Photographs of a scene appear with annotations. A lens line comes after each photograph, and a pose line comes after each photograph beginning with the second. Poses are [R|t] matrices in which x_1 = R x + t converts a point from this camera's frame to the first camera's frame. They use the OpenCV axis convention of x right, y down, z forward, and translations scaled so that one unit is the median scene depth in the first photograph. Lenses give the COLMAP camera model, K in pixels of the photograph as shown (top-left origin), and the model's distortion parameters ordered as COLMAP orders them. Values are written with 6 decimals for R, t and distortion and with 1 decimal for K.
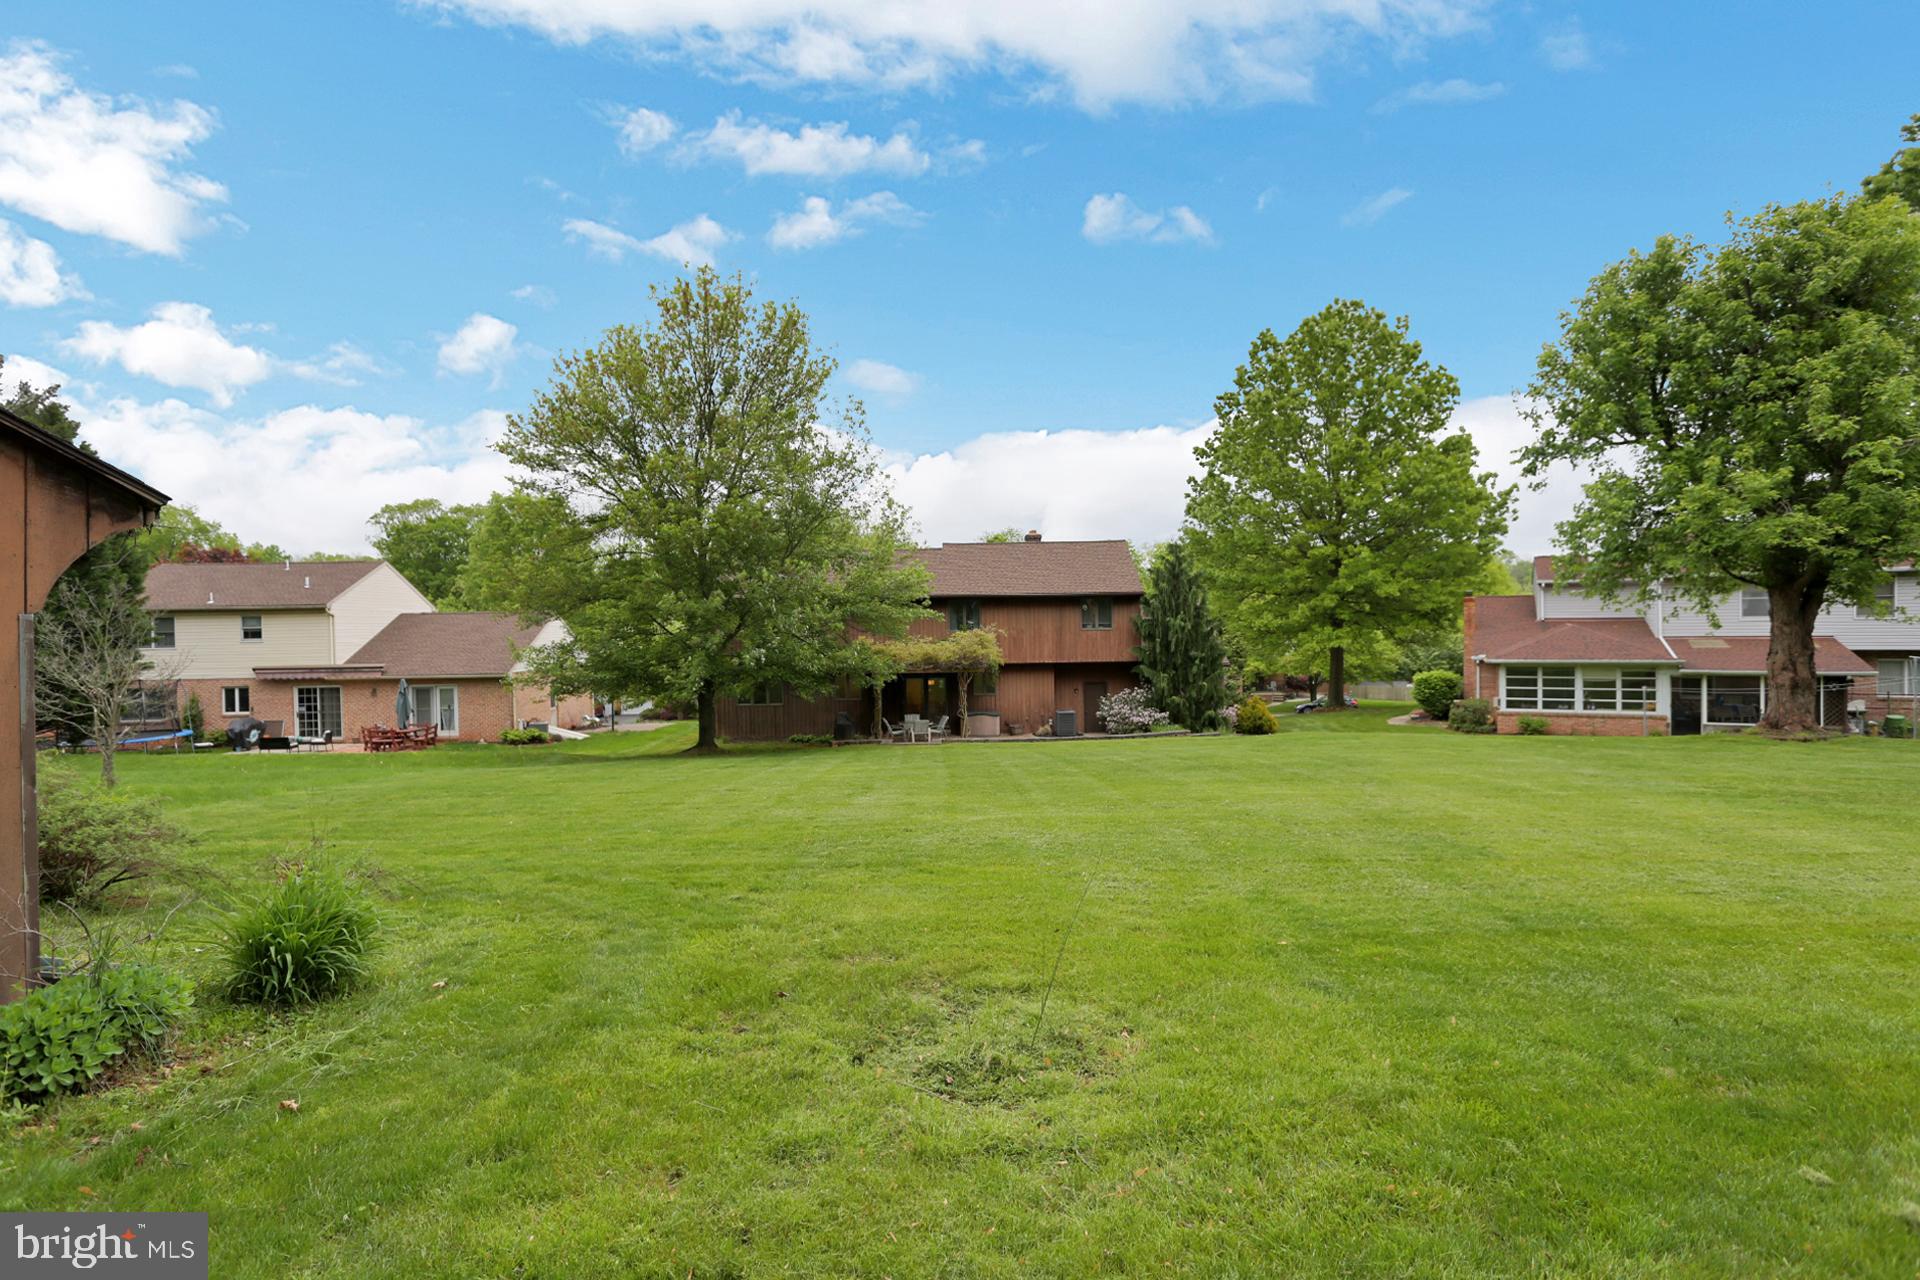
lens RADIAL K [[981.5, 0, 957.5], [0, 981.5, 643.9], [0, 0, 1]] dist [-0.025257, 0.003586]
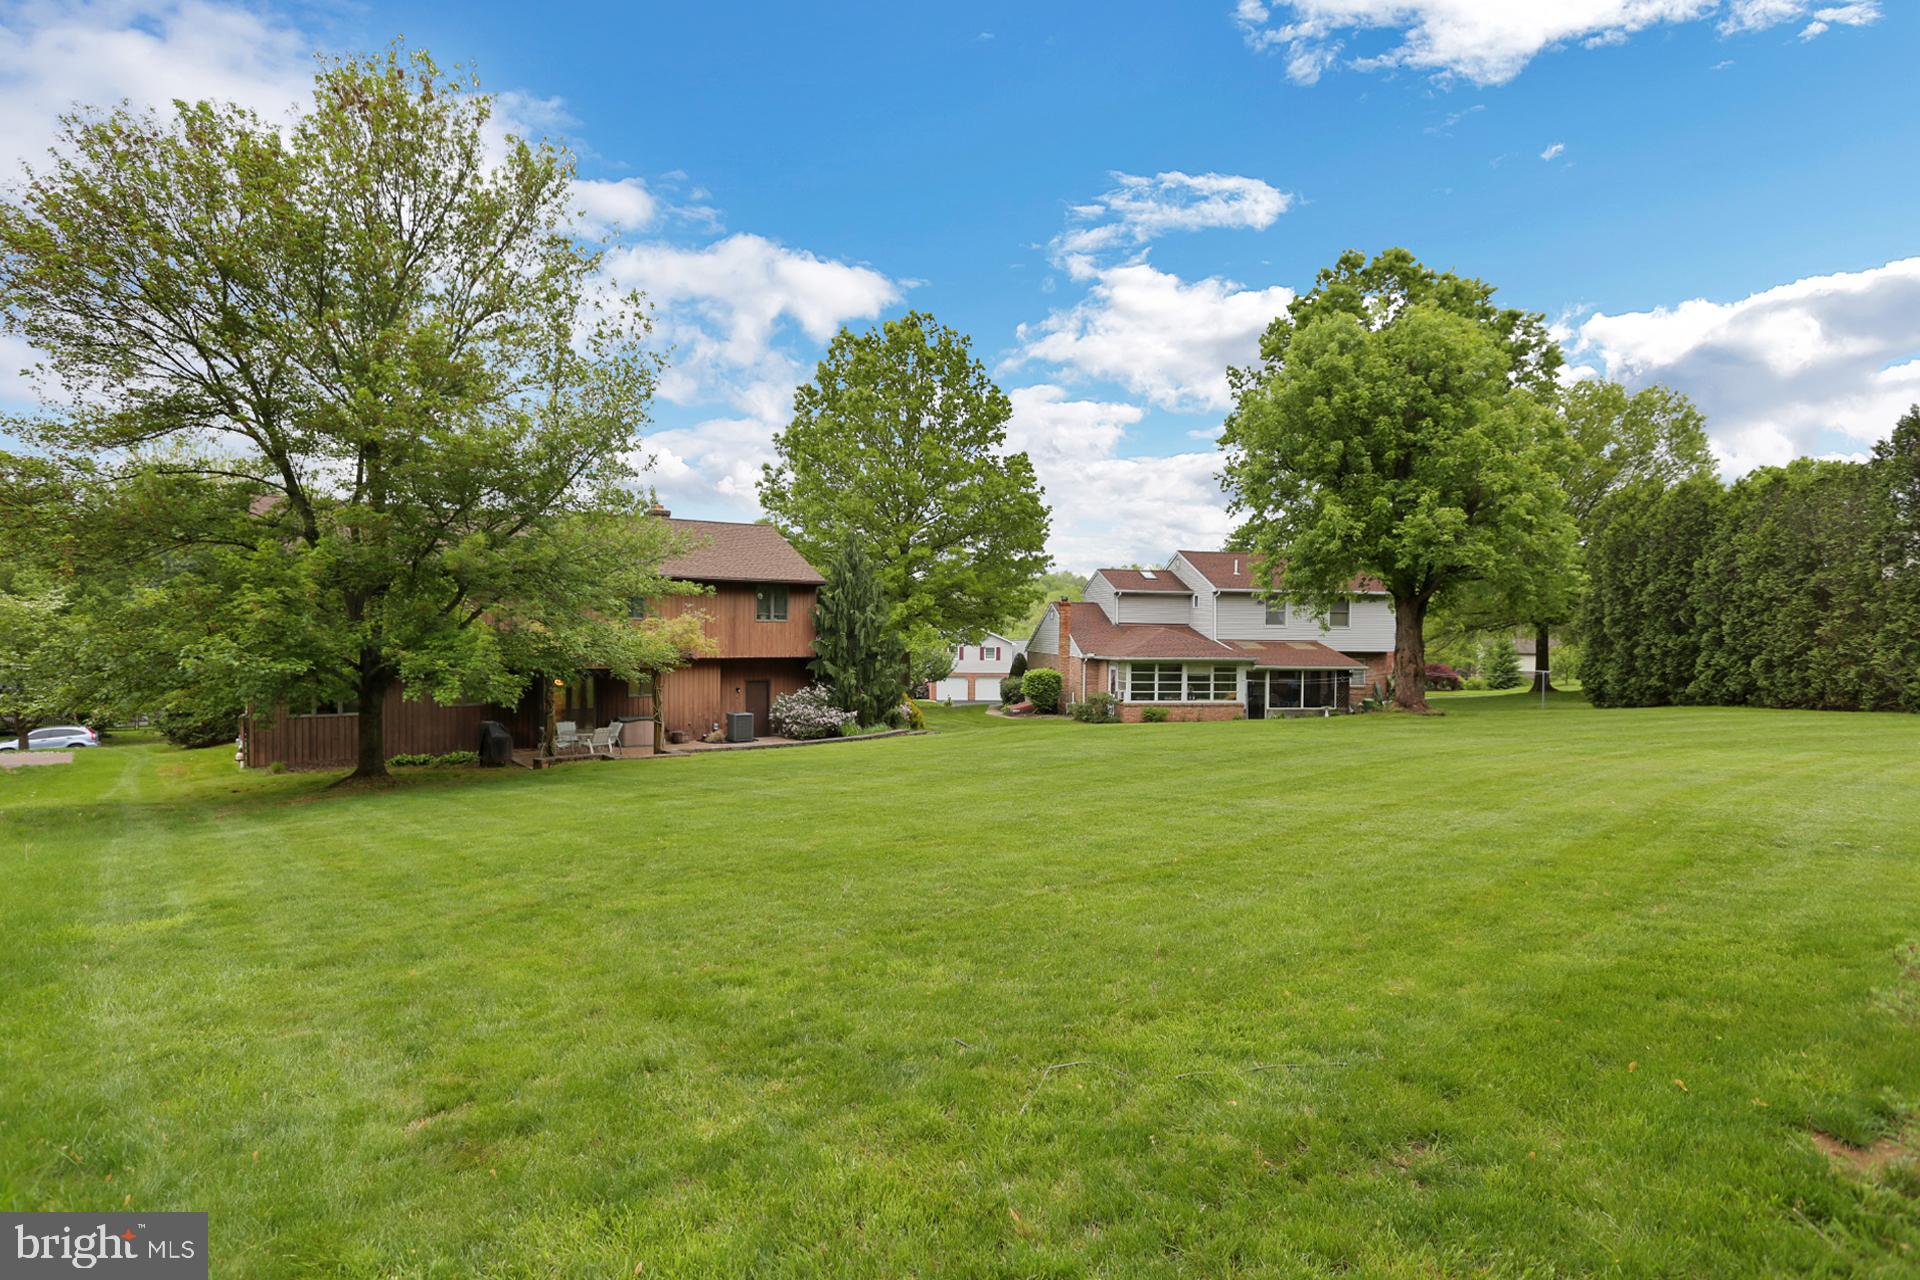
lens RADIAL K [[981.5, 0, 960.1], [0, 981.5, 644.8], [0, 0, 1]] dist [-0.025257, 0.003586]
pose [[0.806820, 0.014010, 0.590632, -0.260079], [-0.013344, 0.999896, -0.005489, 0.010095], [-0.590647, -0.003453, 0.806923, 0.185398]]
